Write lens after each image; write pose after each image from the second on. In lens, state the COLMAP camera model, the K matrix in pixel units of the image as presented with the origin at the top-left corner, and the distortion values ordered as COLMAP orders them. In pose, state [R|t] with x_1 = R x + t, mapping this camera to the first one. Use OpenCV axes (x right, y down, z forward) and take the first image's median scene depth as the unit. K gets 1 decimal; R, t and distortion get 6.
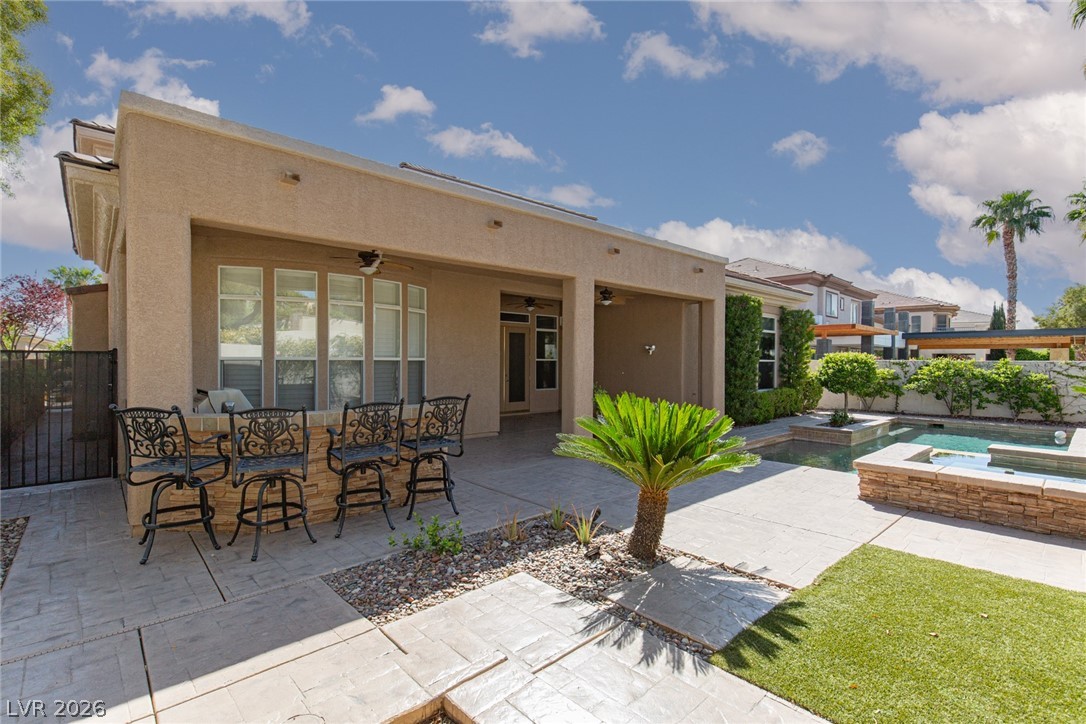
lens RADIAL K [[500.9, 0, 550.4], [0, 500.9, 359.8], [0, 0, 1]] dist [-0.001674, -0.000121]
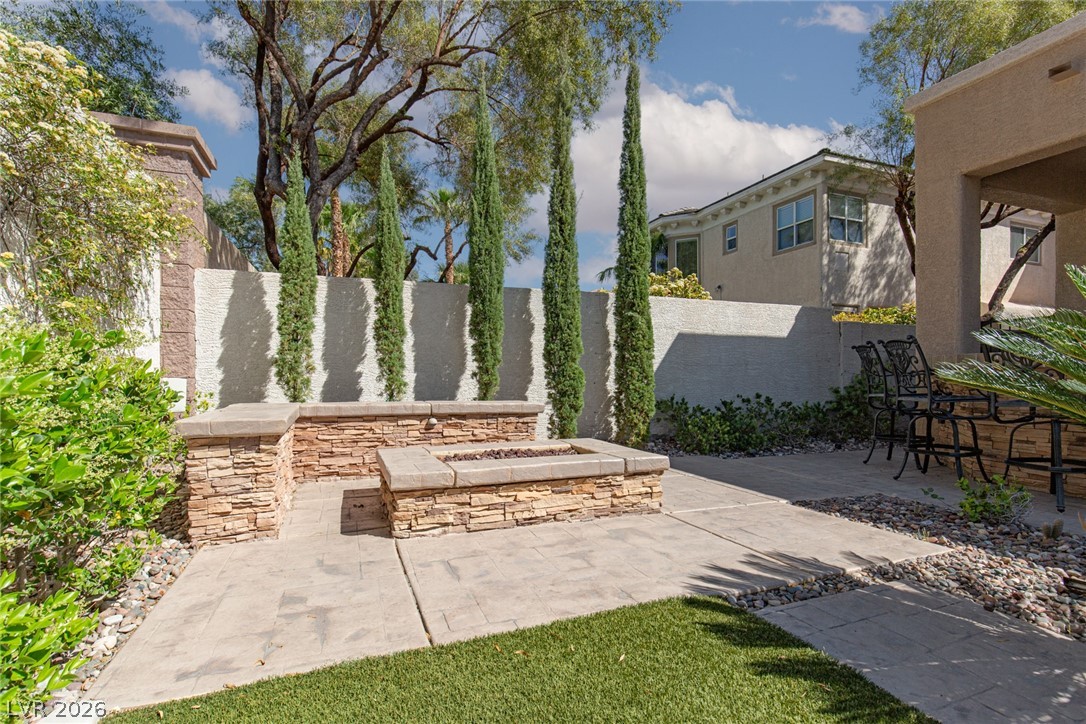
lens RADIAL K [[520.5, 0, 543.8], [0, 520.5, 369.3], [0, 0, 1]] dist [-0.003073, -0.000044]
pose [[-0.357615, -0.024122, -0.933558, 1.605886], [-0.007499, 0.999708, -0.022958, 0.403217], [0.933839, -0.001209, -0.357691, 1.479128]]
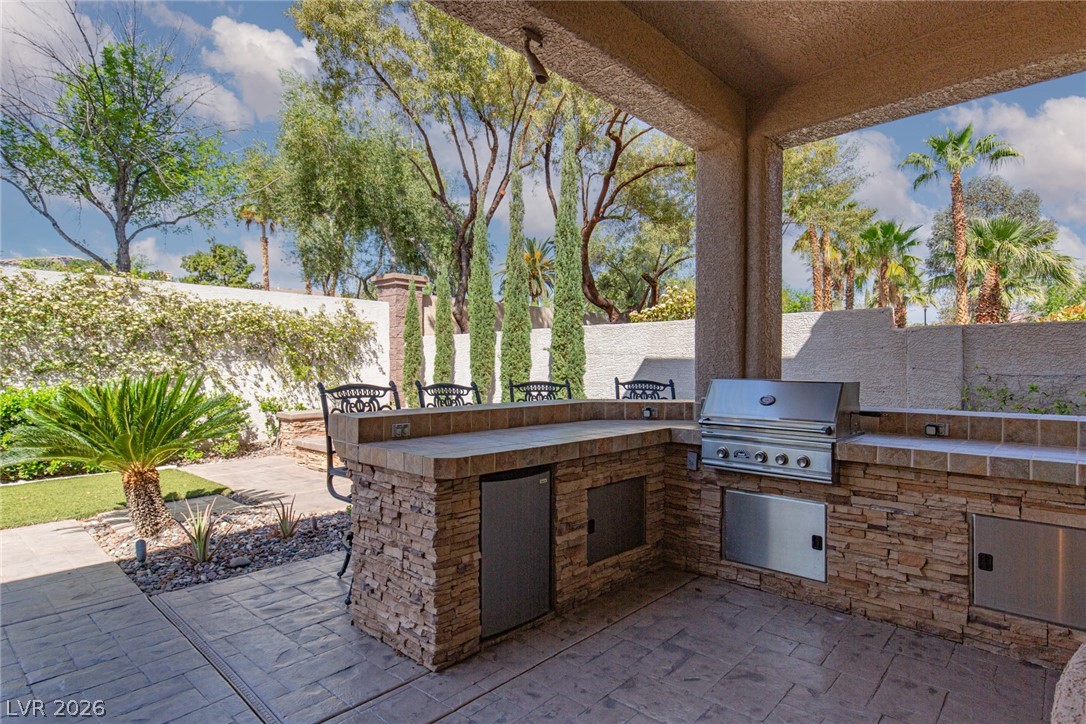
lens RADIAL K [[594.4, 0, 544.0], [0, 594.4, 362.1], [0, 0, 1]] dist [0.008395, -0.003481]
pose [[-0.997648, -0.010396, -0.067747, -1.077304], [-0.010362, 0.999946, -0.000846, 0.103705], [0.067752, -0.000142, -0.997702, 4.901121]]
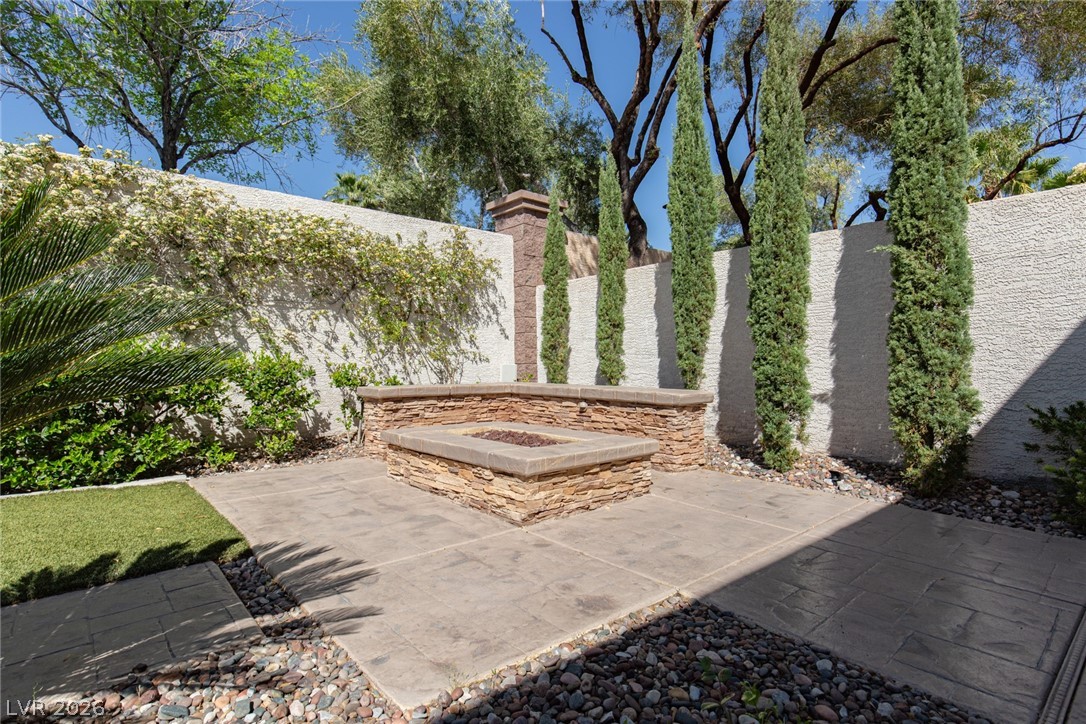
lens RADIAL K [[544.7, 0, 543.3], [0, 544.7, 363.0], [0, 0, 1]] dist [0.001659, 0.000919]
pose [[-0.999035, -0.003426, 0.043786, -0.335887], [-0.003350, 0.999993, 0.001793, 0.386678], [-0.043792, 0.001644, -0.999039, 2.733492]]
